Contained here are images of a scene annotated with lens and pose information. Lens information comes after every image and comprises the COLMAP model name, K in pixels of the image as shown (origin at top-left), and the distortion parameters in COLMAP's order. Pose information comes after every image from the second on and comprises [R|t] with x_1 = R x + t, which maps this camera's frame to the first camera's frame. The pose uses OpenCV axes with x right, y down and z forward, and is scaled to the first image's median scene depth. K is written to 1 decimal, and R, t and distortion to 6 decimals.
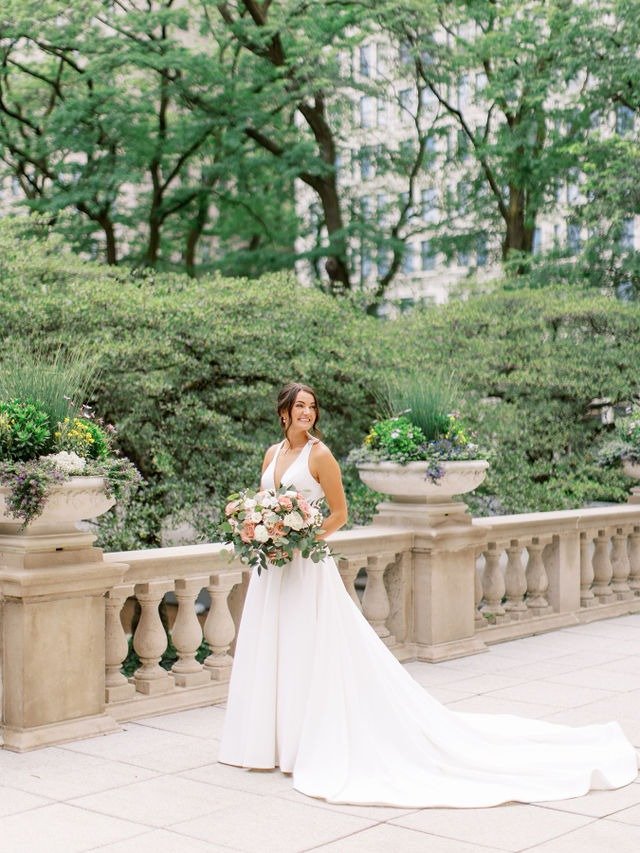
lens RADIAL K [[1368.8, 0, 320.6], [0, 1368.8, 454.4], [0, 0, 1]] dist [0.016855, -0.051877]
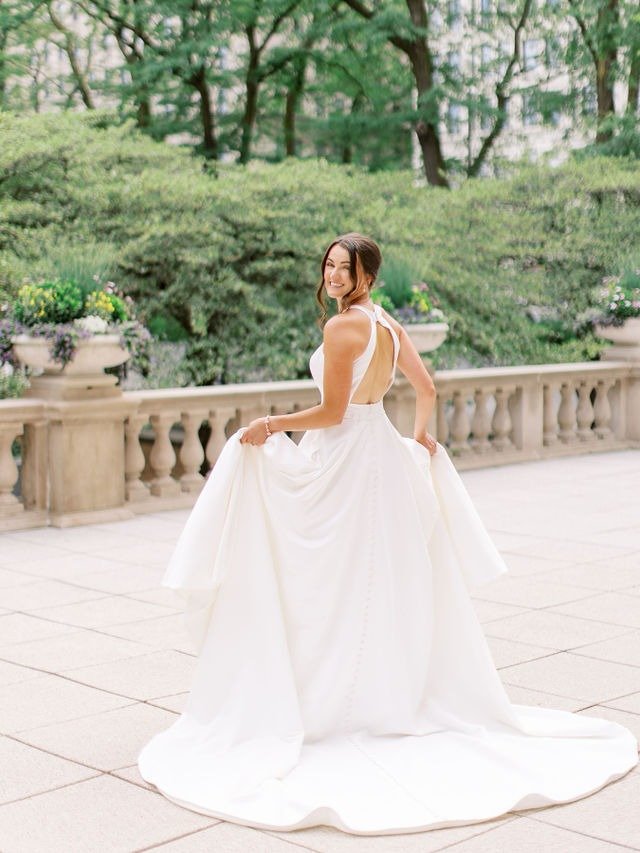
lens RADIAL K [[1482.1, 0, 320.0], [0, 1482.1, 426.5], [0, 0, 1]] dist [0.009525, 0.173459]
pose [[0.995241, 0.010265, -0.096904, 0.124313], [-0.003042, 0.997224, 0.074398, -0.002555], [0.097399, -0.073749, 0.992509, -0.312478]]
